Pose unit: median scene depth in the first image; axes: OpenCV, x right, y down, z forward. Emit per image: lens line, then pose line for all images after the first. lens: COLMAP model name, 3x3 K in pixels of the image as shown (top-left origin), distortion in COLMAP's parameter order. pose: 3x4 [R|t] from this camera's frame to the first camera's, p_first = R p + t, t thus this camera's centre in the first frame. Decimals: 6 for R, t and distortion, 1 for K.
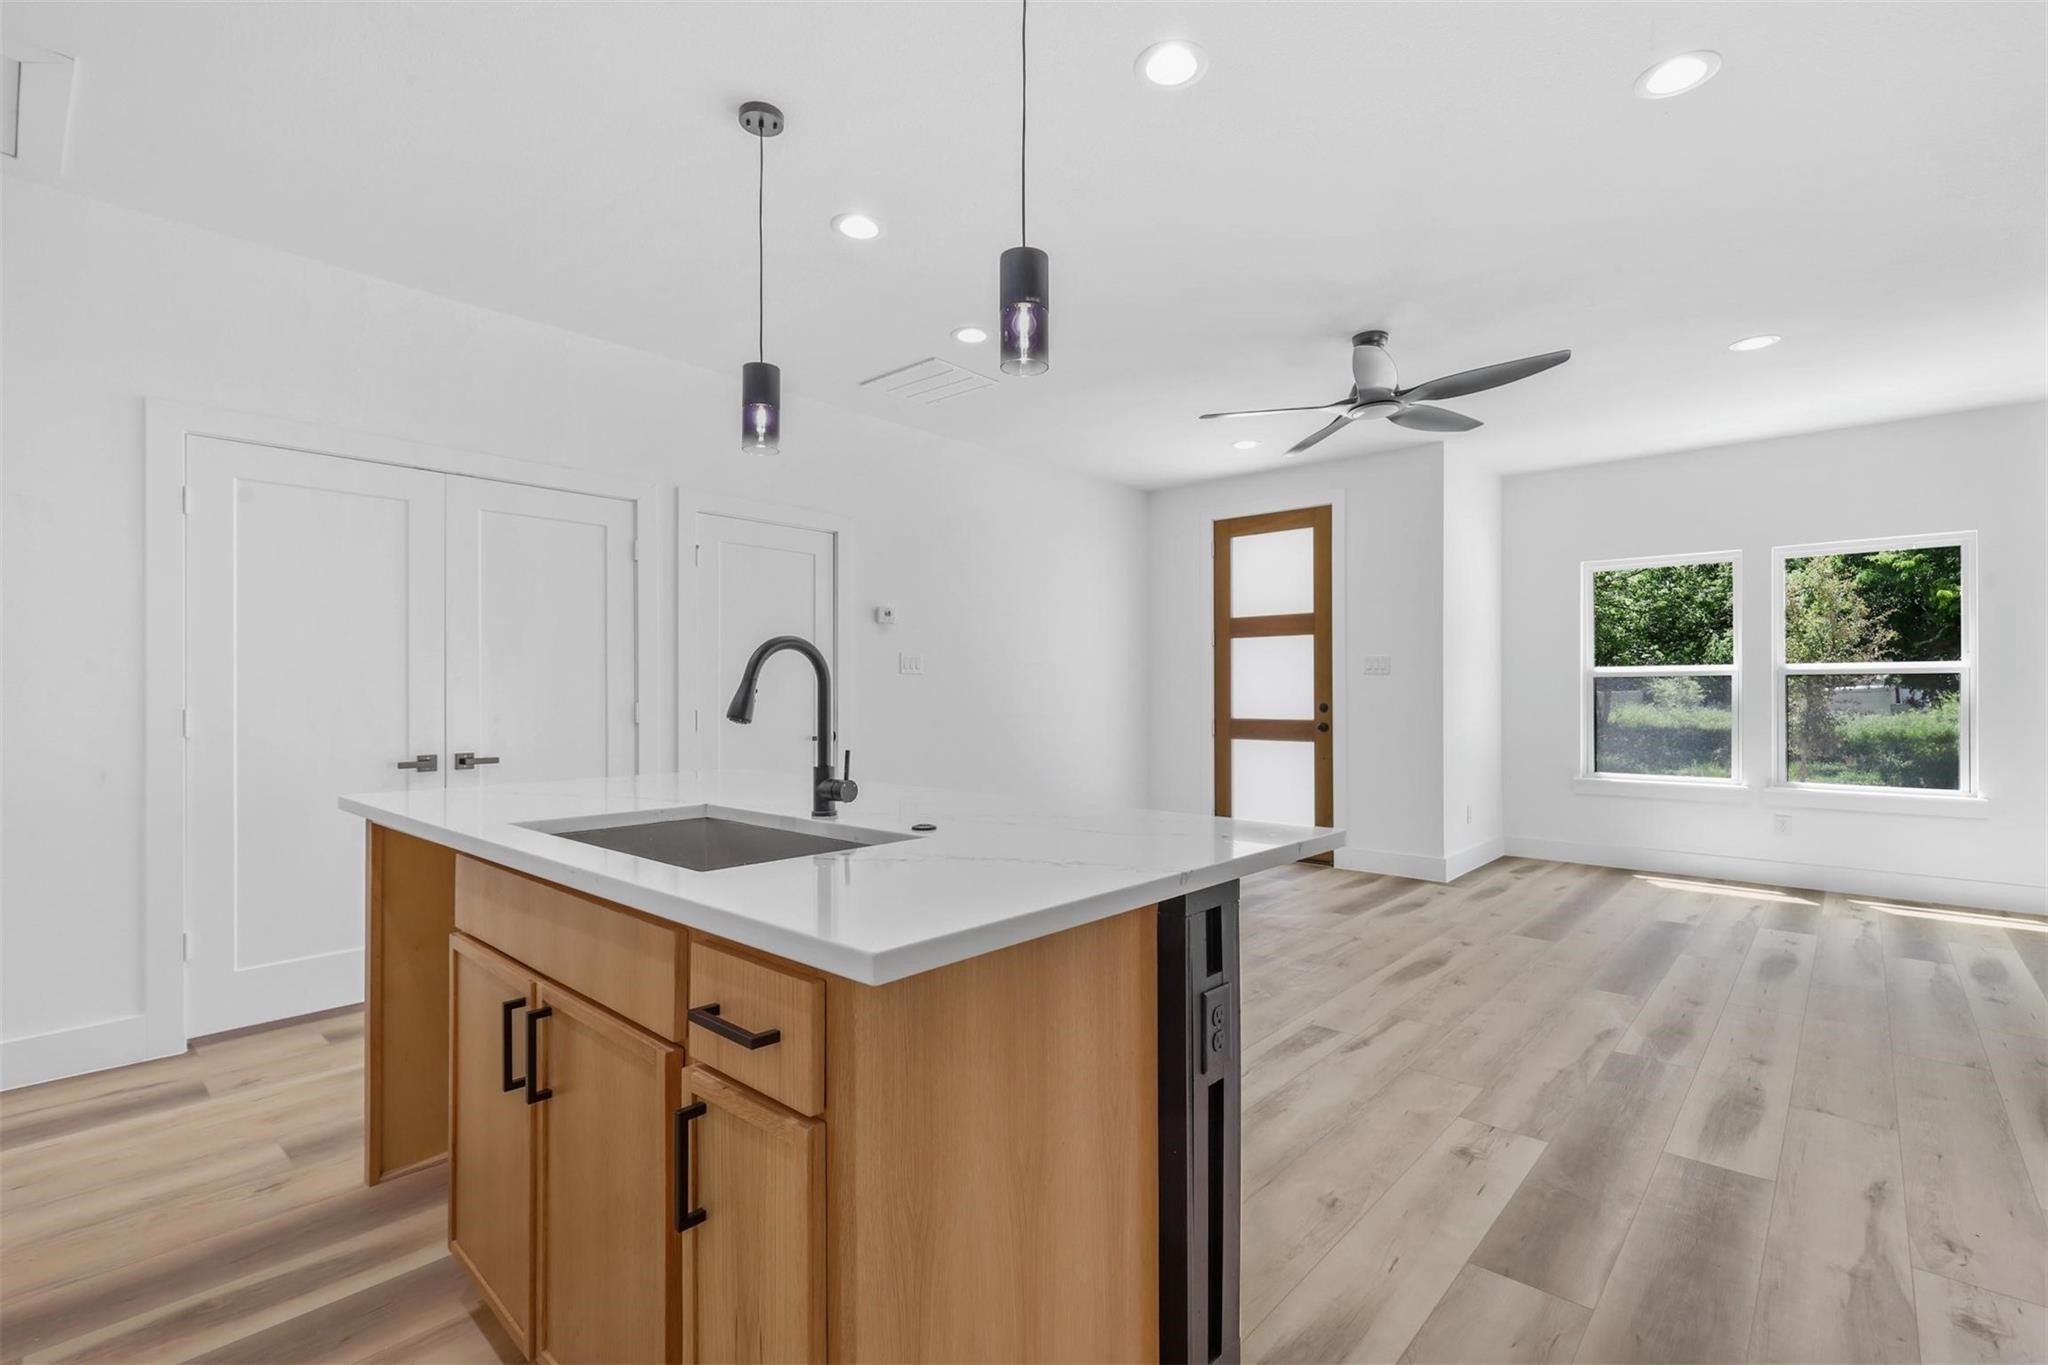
lens RADIAL K [[930.9, 0, 1026.2], [0, 930.9, 689.0], [0, 0, 1]] dist [0.004601, -0.000743]
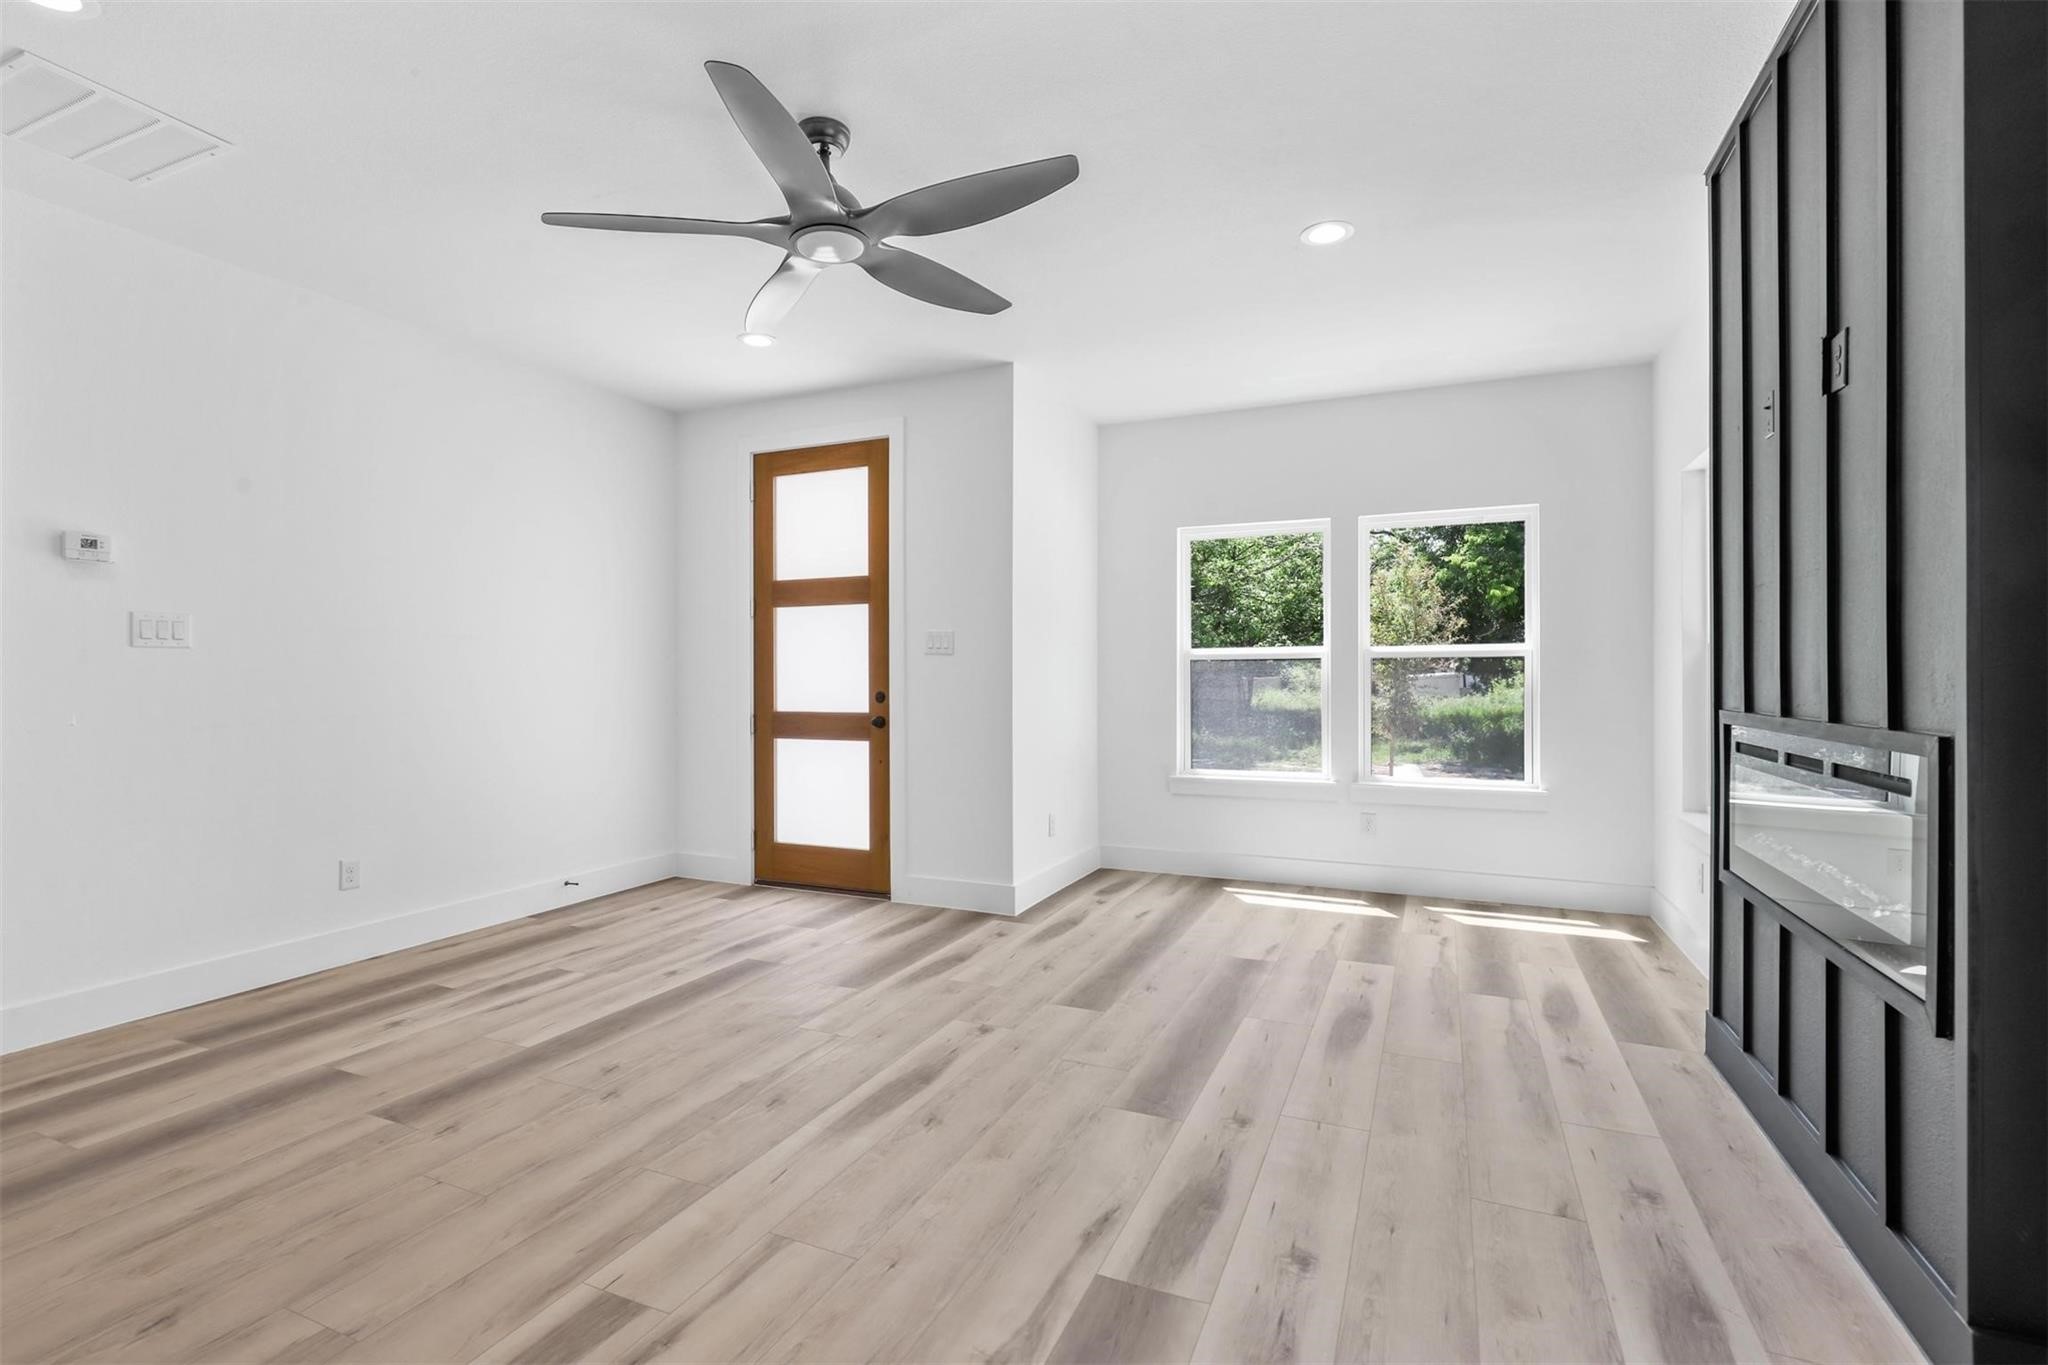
lens RADIAL K [[930.9, 0, 1025.1], [0, 930.9, 677.2], [0, 0, 1]] dist [0.004601, -0.000743]
pose [[0.952007, -0.000496, 0.306077, 0.202808], [0.000023, 0.999999, 0.001552, 0.002137], [-0.306077, -0.001470, 0.952005, 0.224731]]
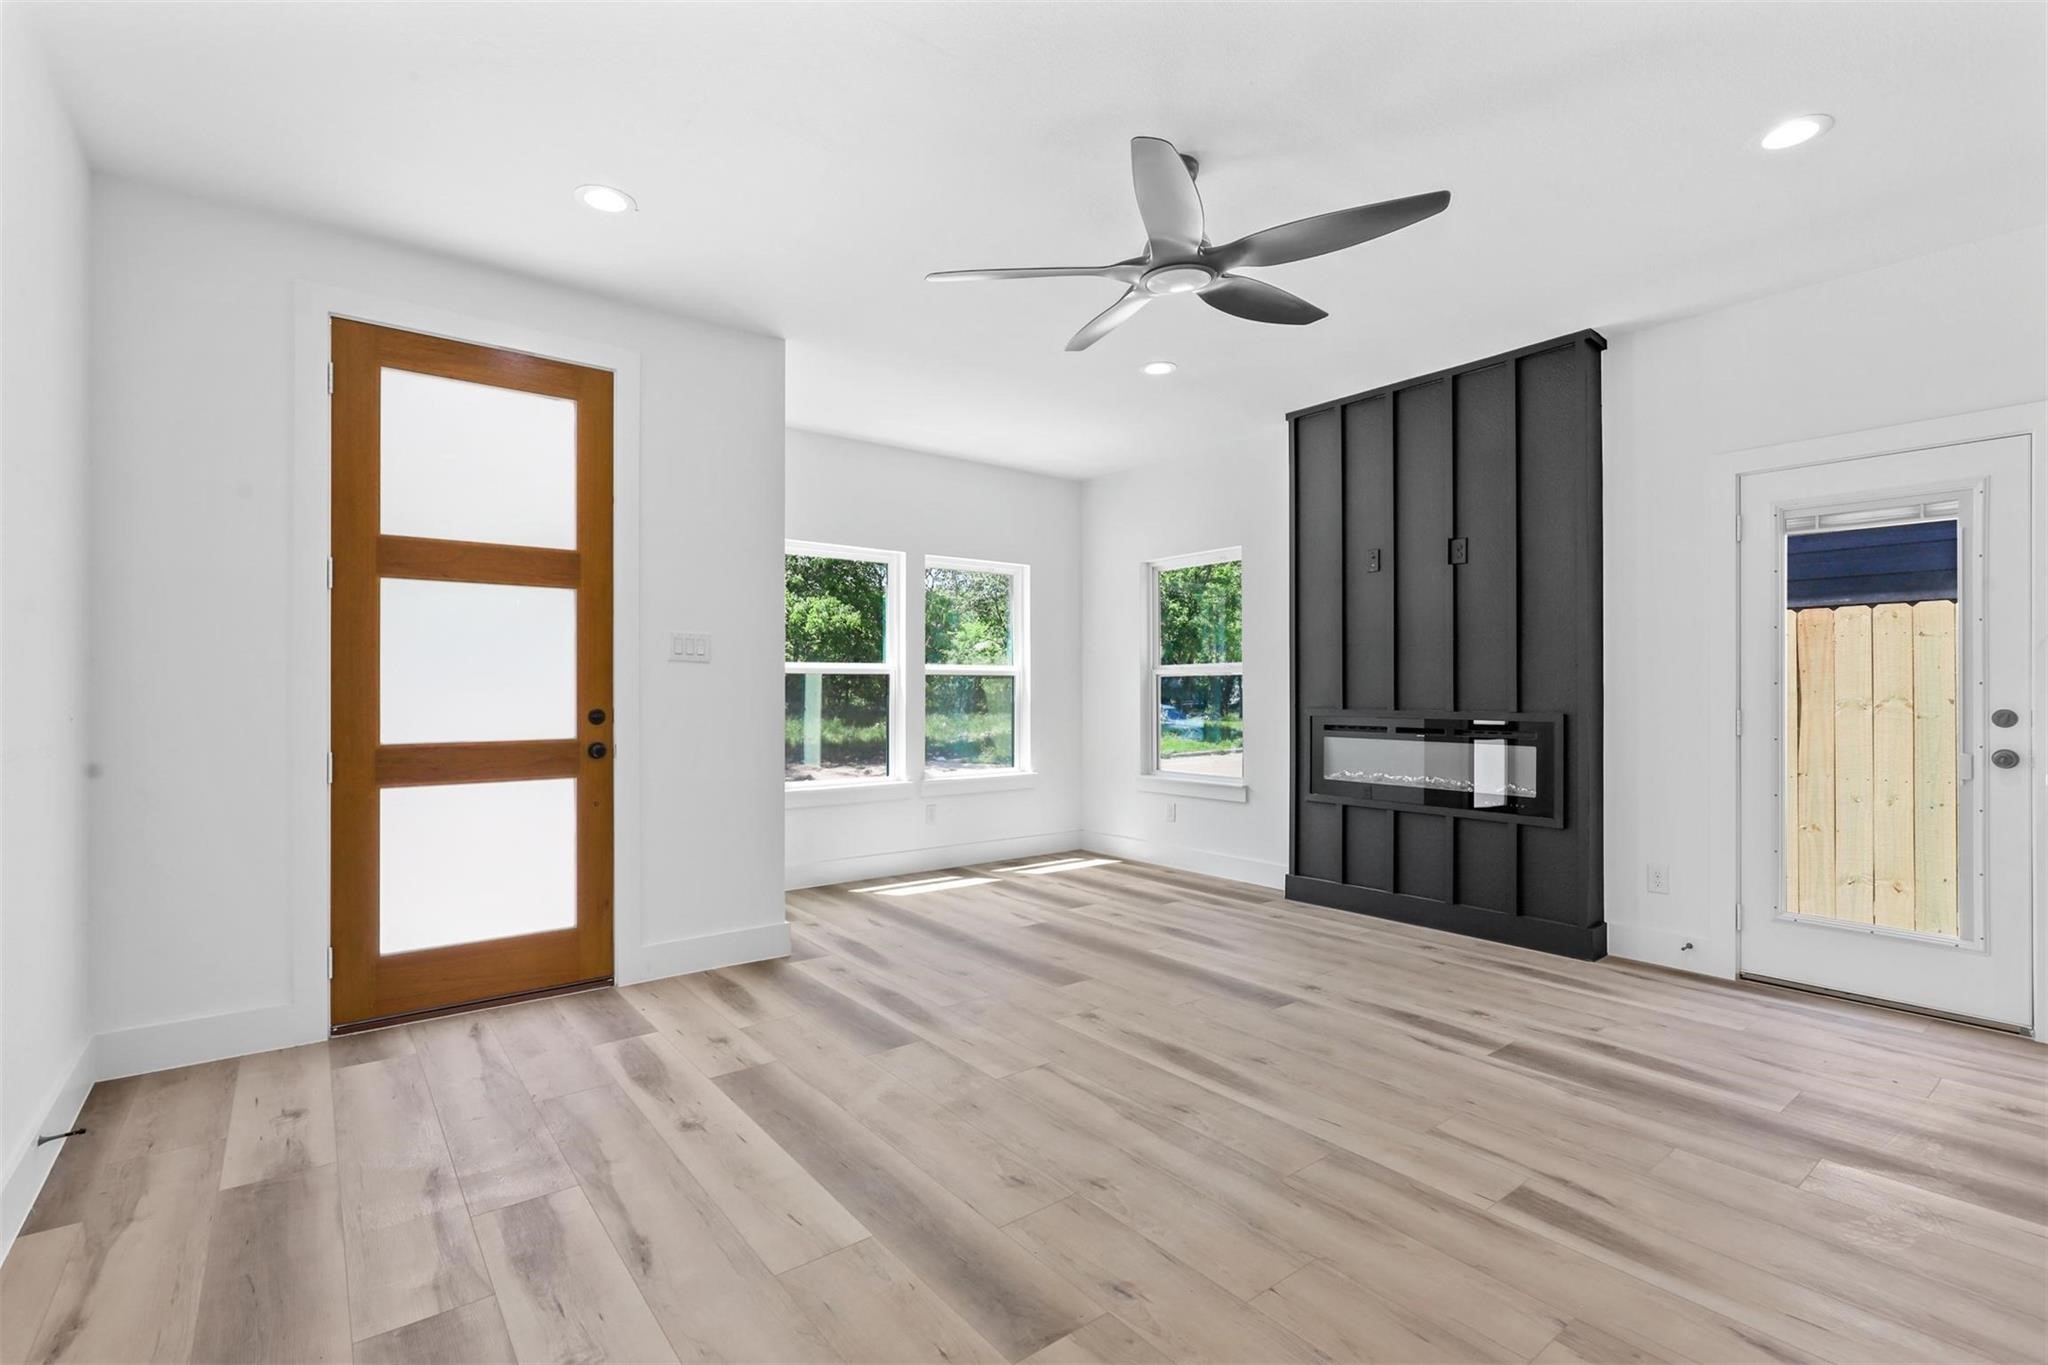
lens RADIAL K [[930.9, 0, 1018.9], [0, 930.9, 682.8], [0, 0, 1]] dist [0.004601, -0.000743]
pose [[0.178656, 0.008927, 0.983871, -0.213011], [-0.001667, 0.999960, -0.008770, 0.003741], [-0.983910, -0.000073, 0.178664, 0.659090]]
